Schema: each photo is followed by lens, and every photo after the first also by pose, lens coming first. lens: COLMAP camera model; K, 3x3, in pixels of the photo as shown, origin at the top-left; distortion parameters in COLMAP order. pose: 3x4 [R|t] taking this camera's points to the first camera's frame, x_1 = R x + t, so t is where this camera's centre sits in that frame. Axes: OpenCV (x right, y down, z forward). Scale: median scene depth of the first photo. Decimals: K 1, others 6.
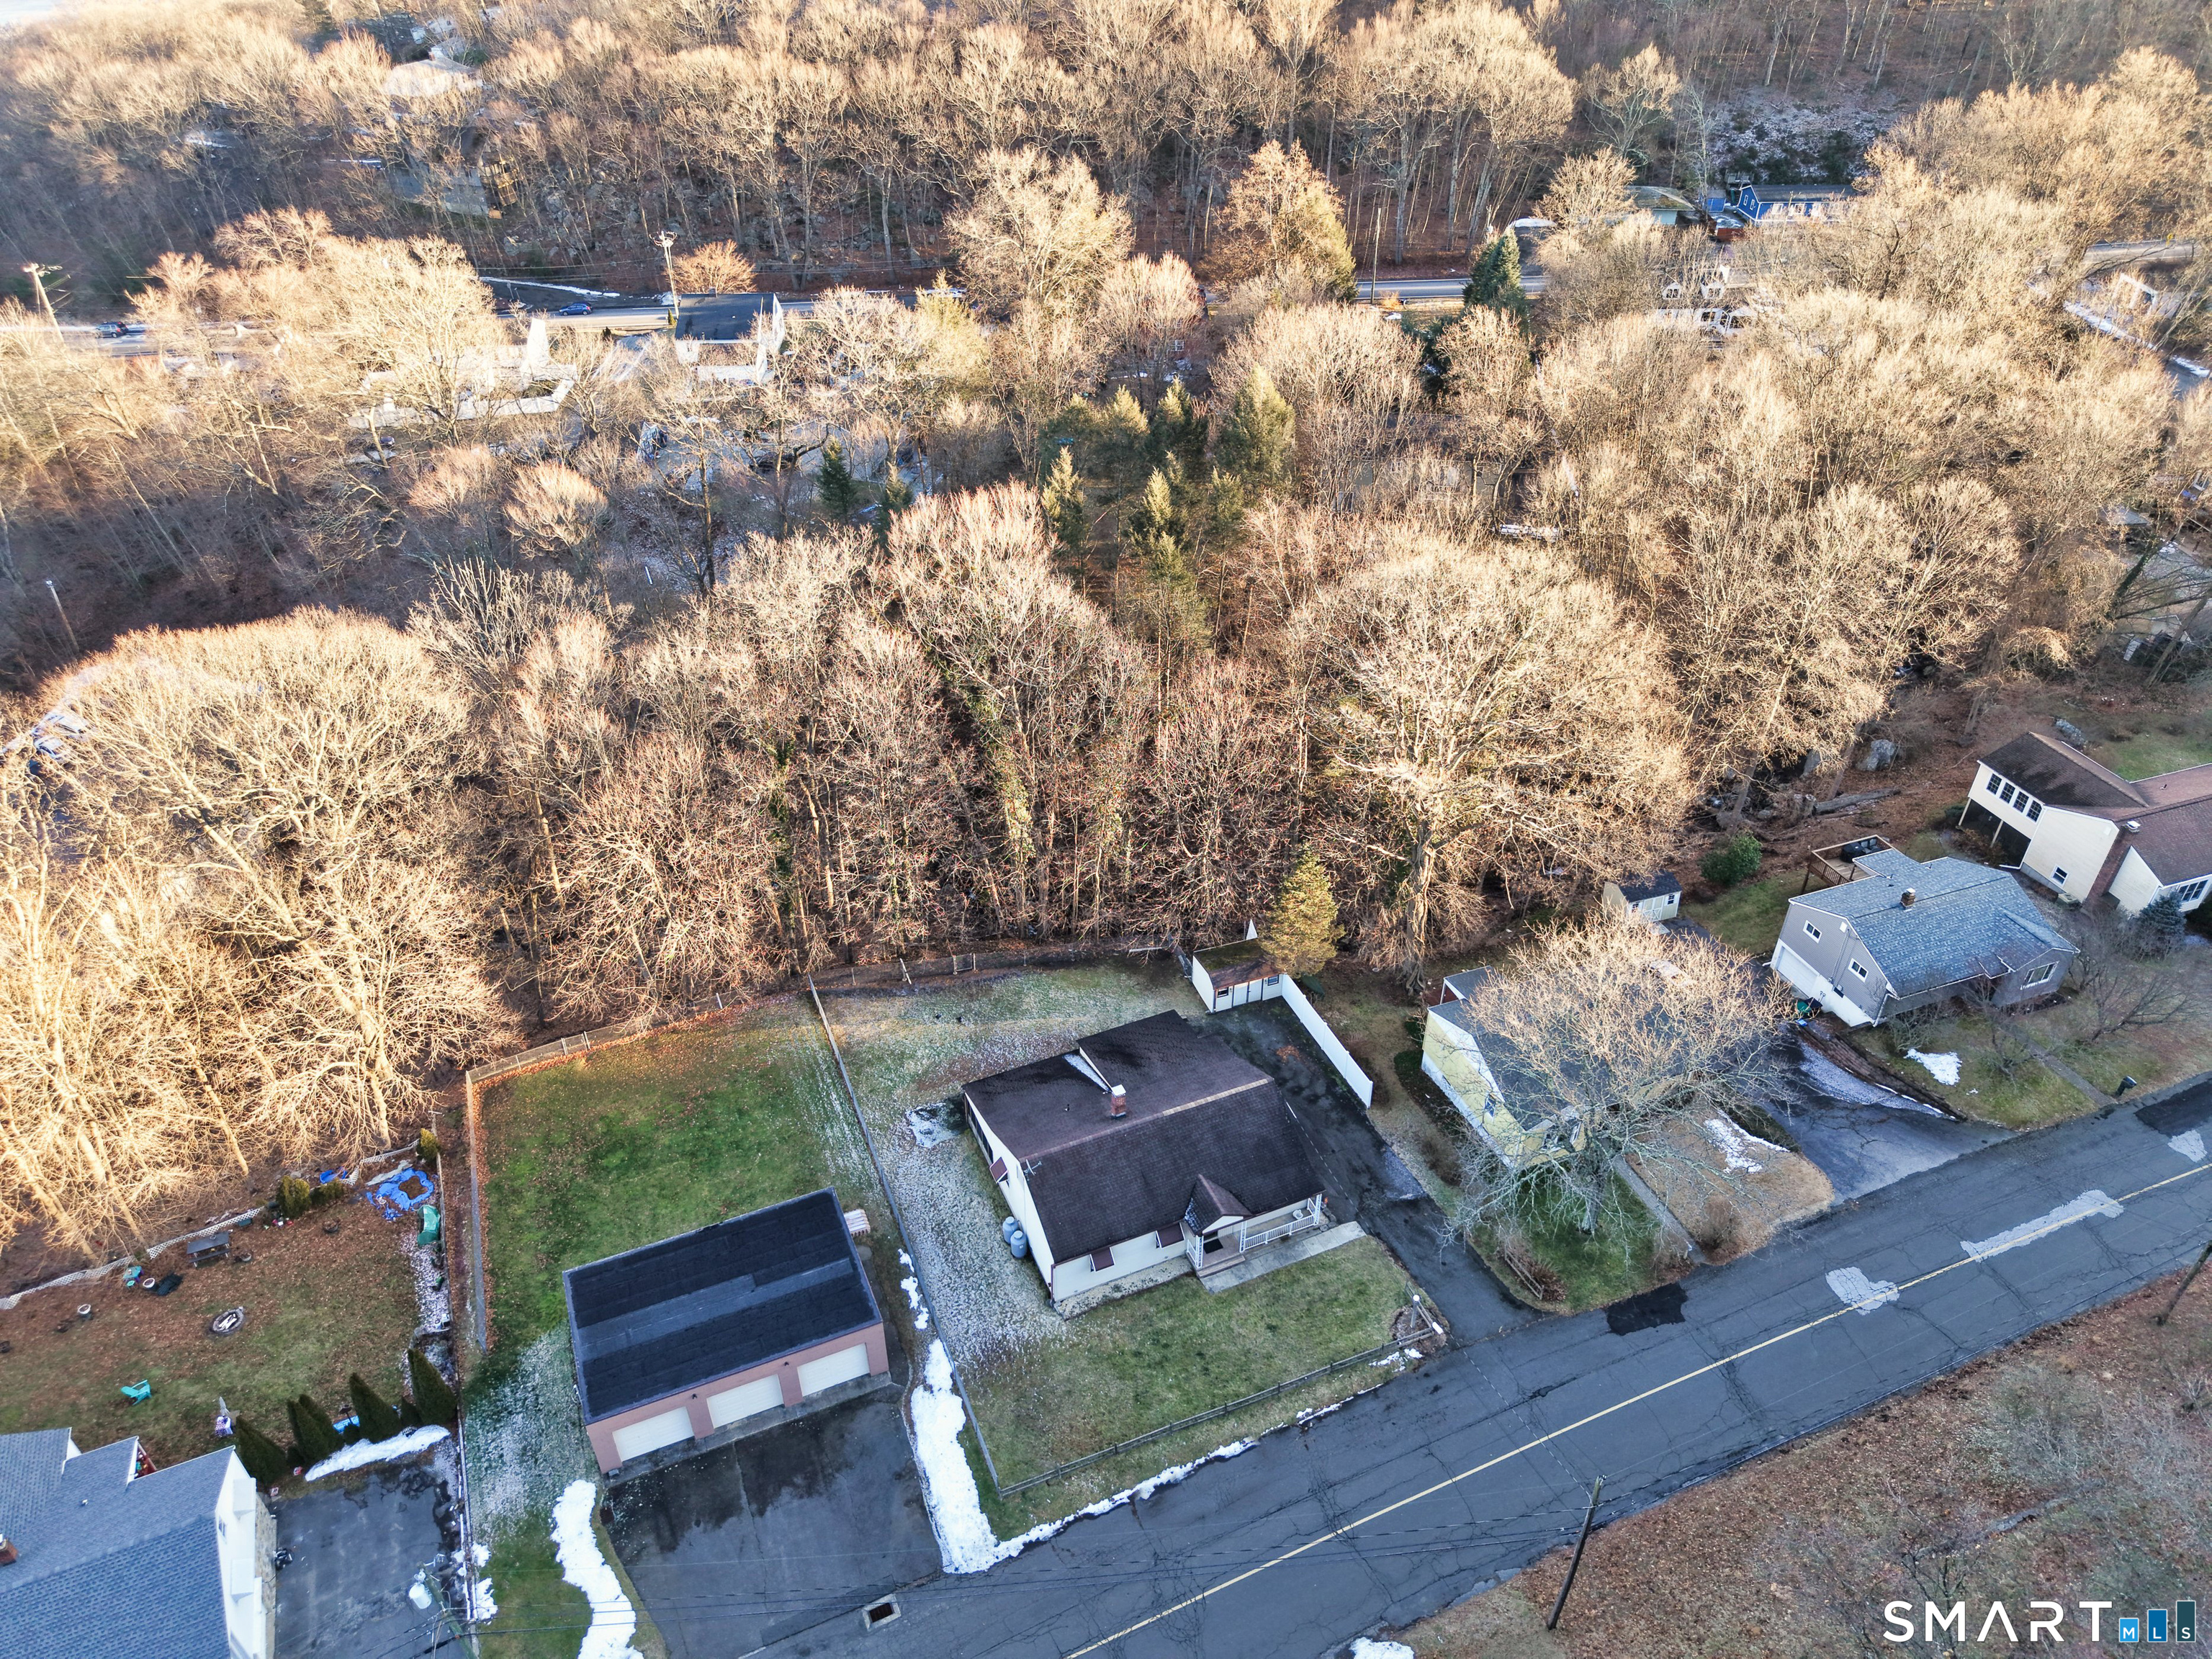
lens RADIAL K [[1479.5, 0, 1106.0], [0, 1479.5, 829.5], [0, 0, 1]] dist [0.098172, -0.137887]
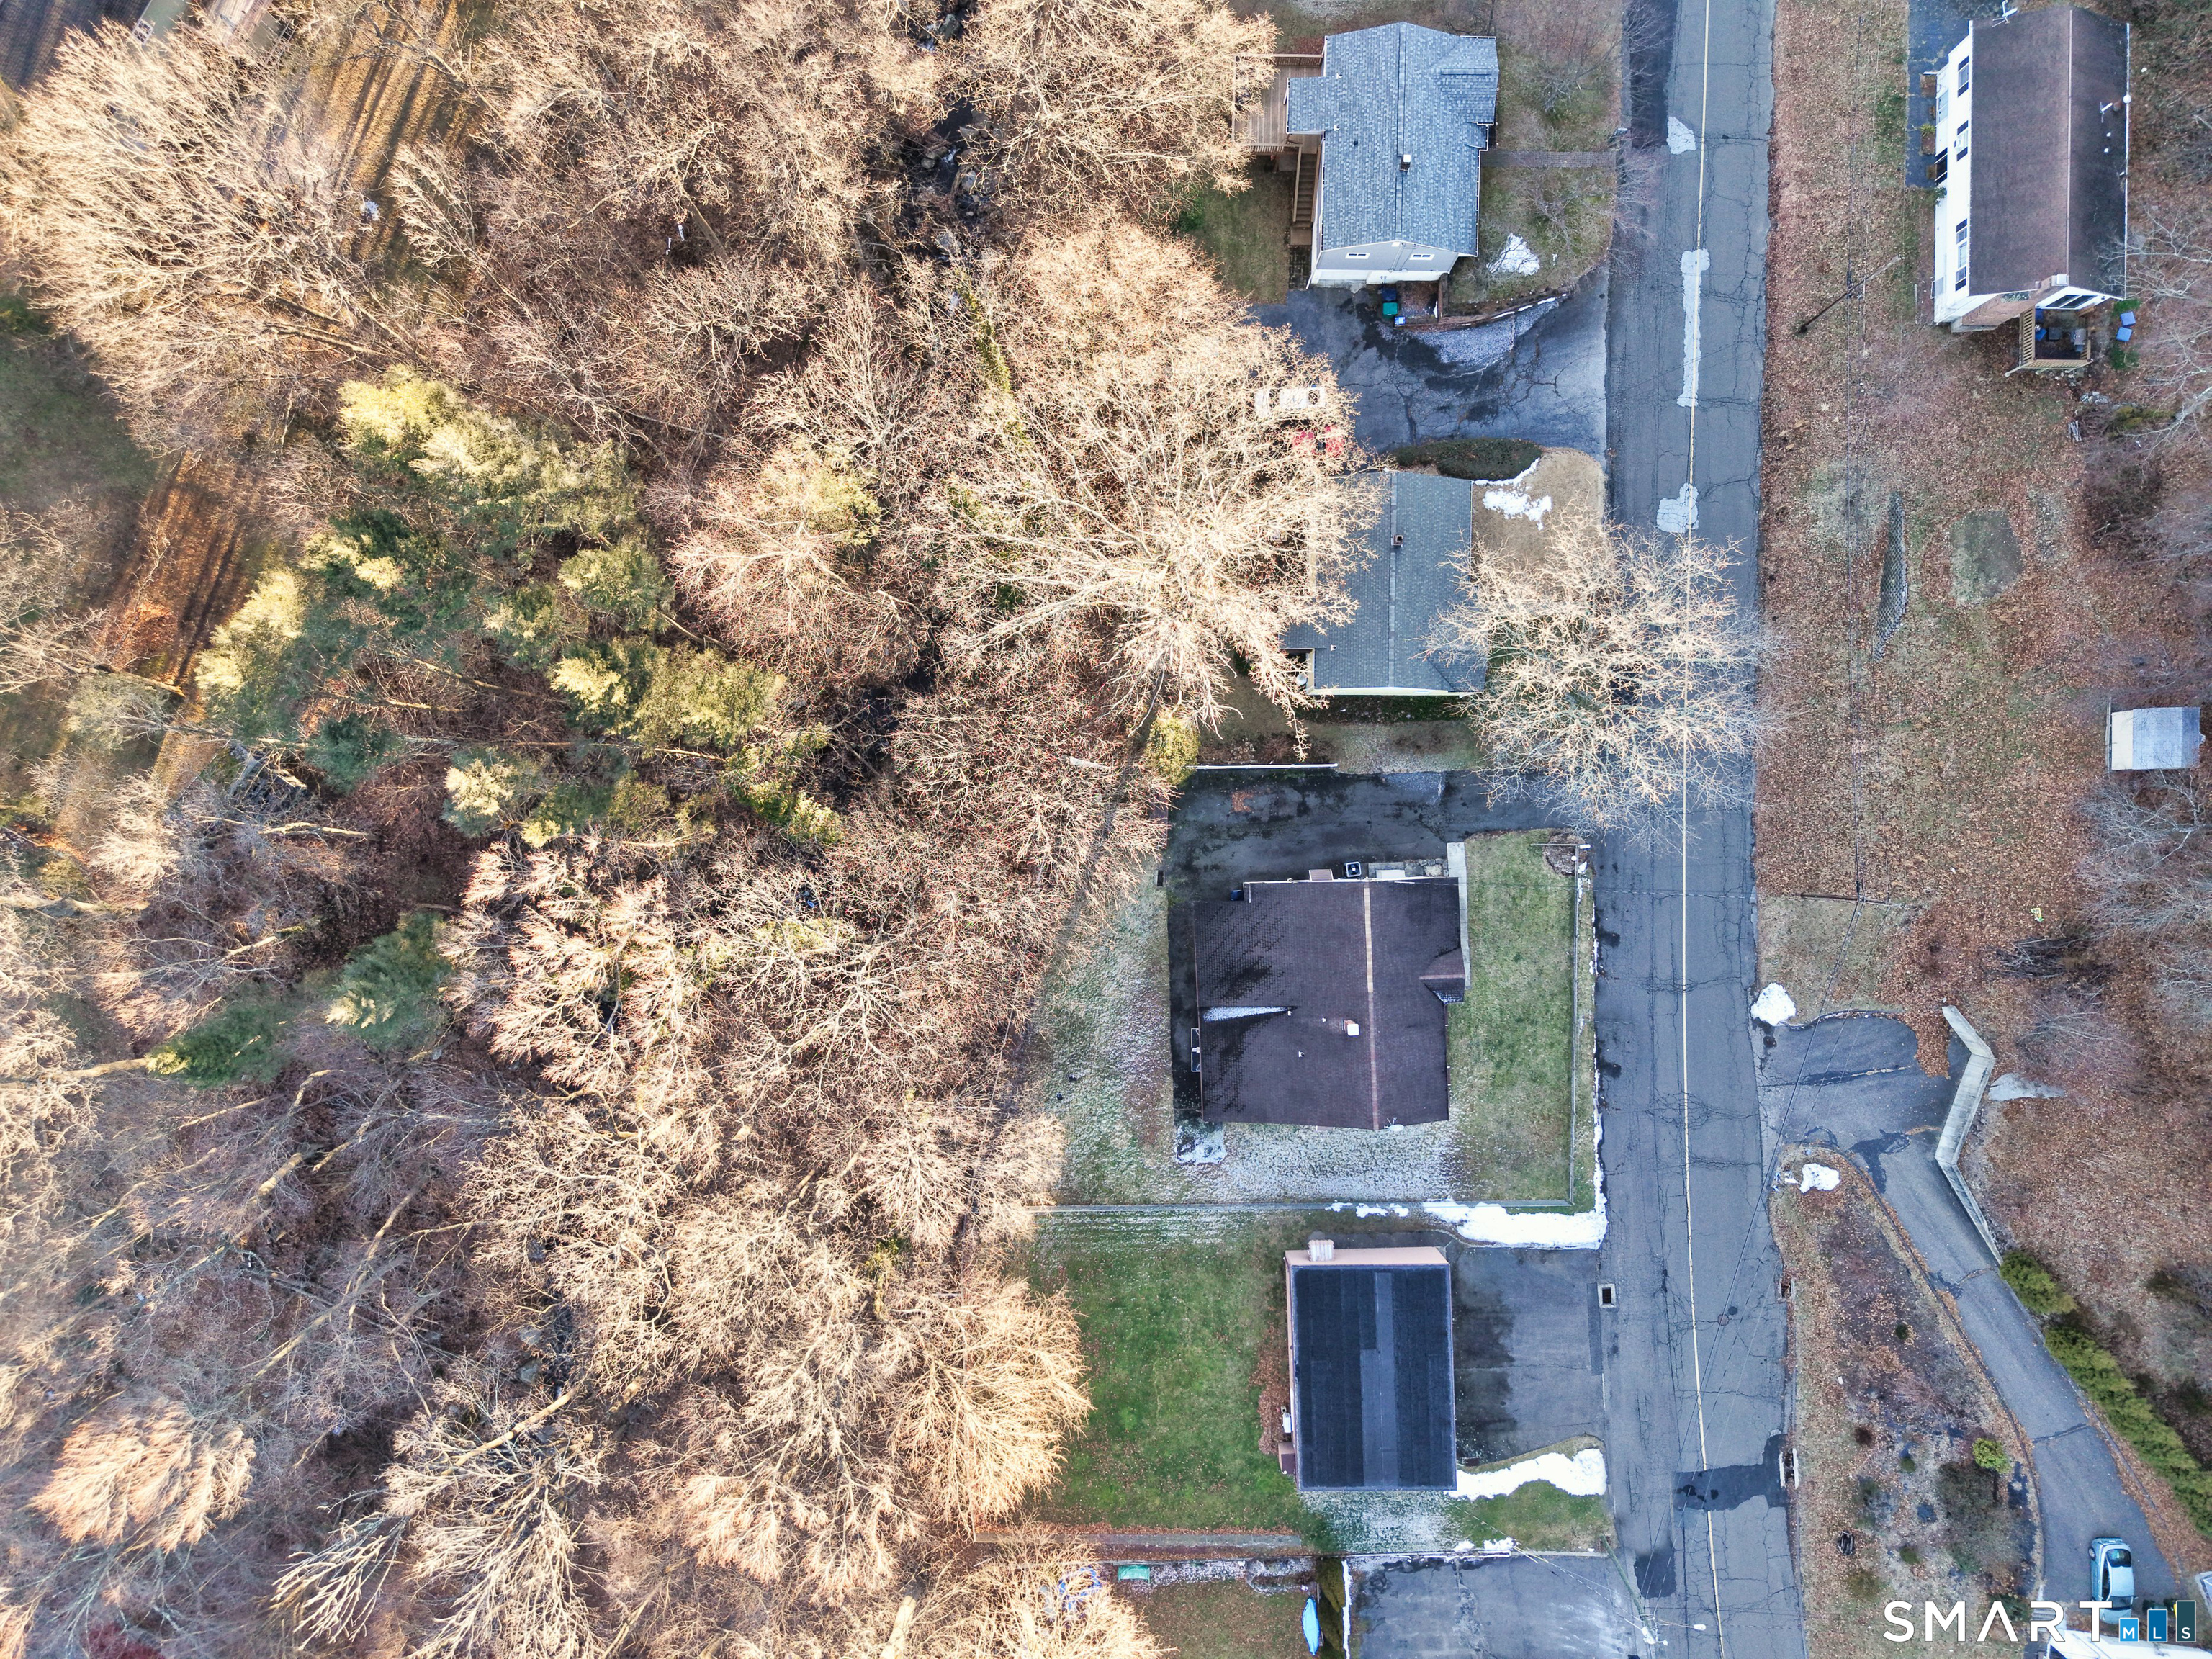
lens RADIAL K [[1496.0, 0, 1106.0], [0, 1496.0, 829.5], [0, 0, 1]] dist [0.001472, -0.002719]
pose [[0.369698, -0.929080, 0.011566, 0.064508], [0.534230, 0.222732, 0.815468, -0.865150], [-0.760212, -0.295298, 0.578686, 0.544135]]
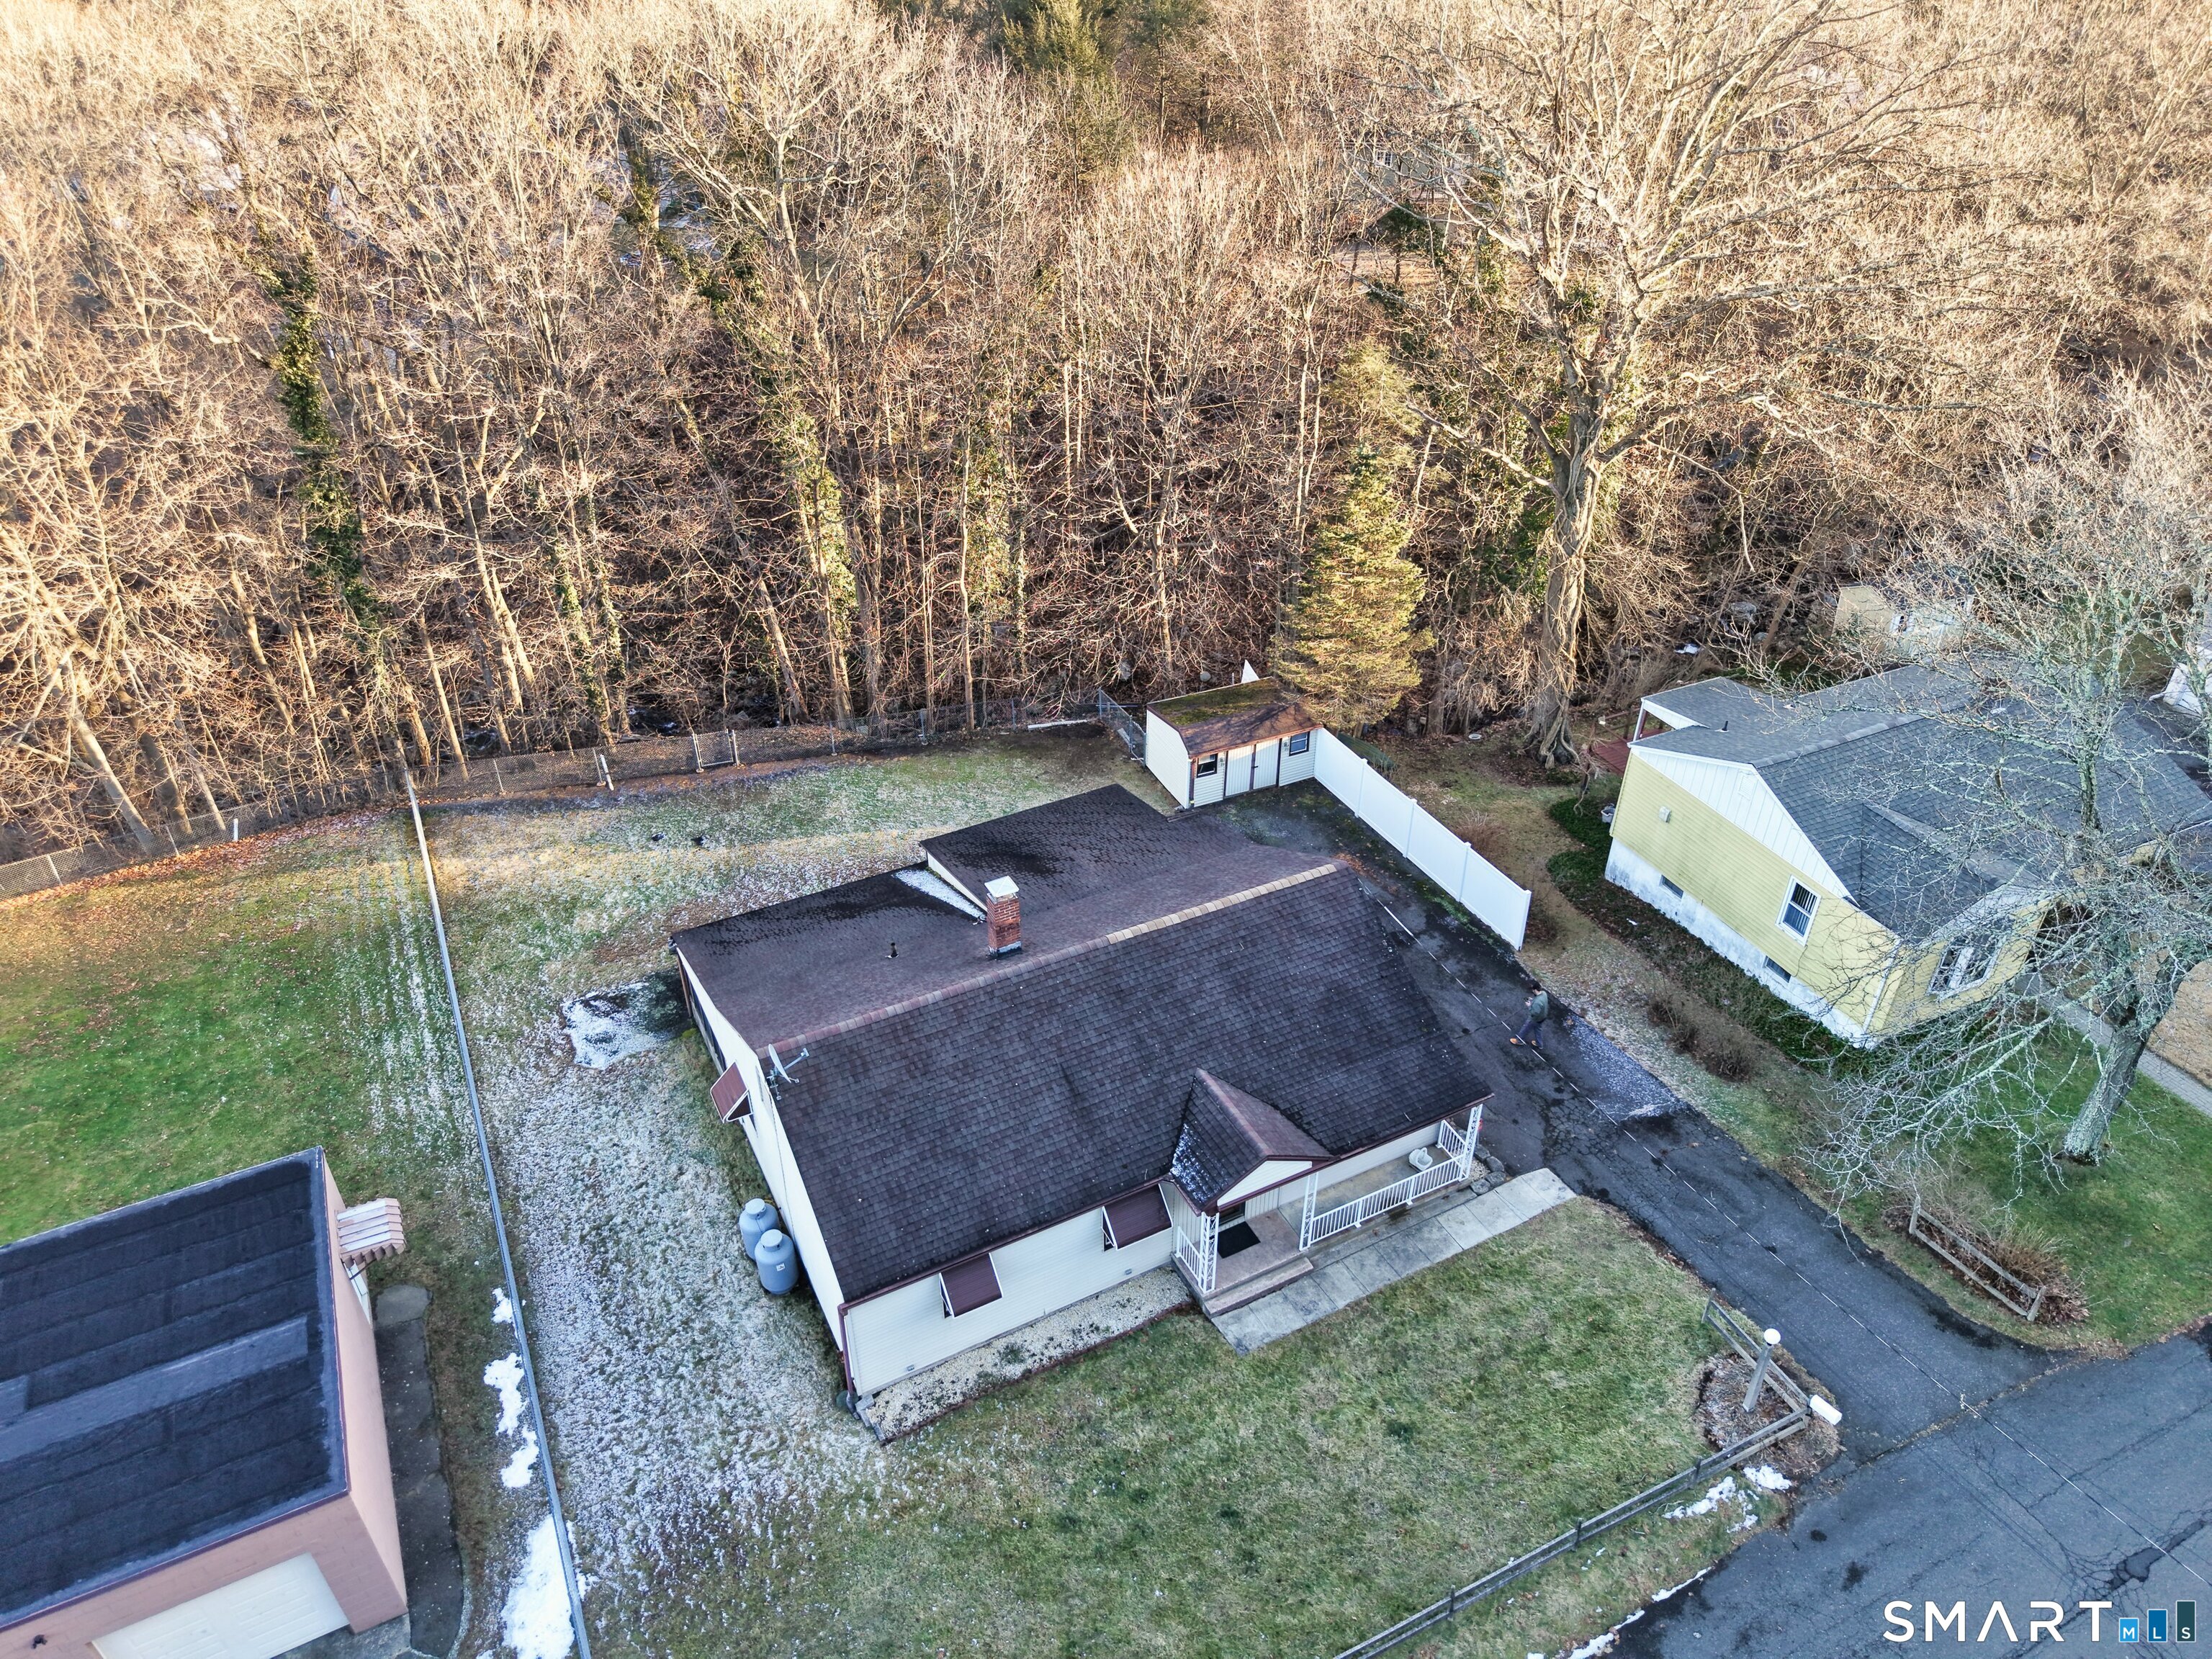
lens RADIAL K [[1503.2, 0, 1106.0], [0, 1503.2, 829.5], [0, 0, 1]] dist [0.031276, -0.004417]
pose [[0.997576, -0.038015, 0.058280, 0.014156], [0.039167, 0.999057, -0.018752, 0.169085], [-0.057512, 0.020989, 0.998124, 0.569909]]
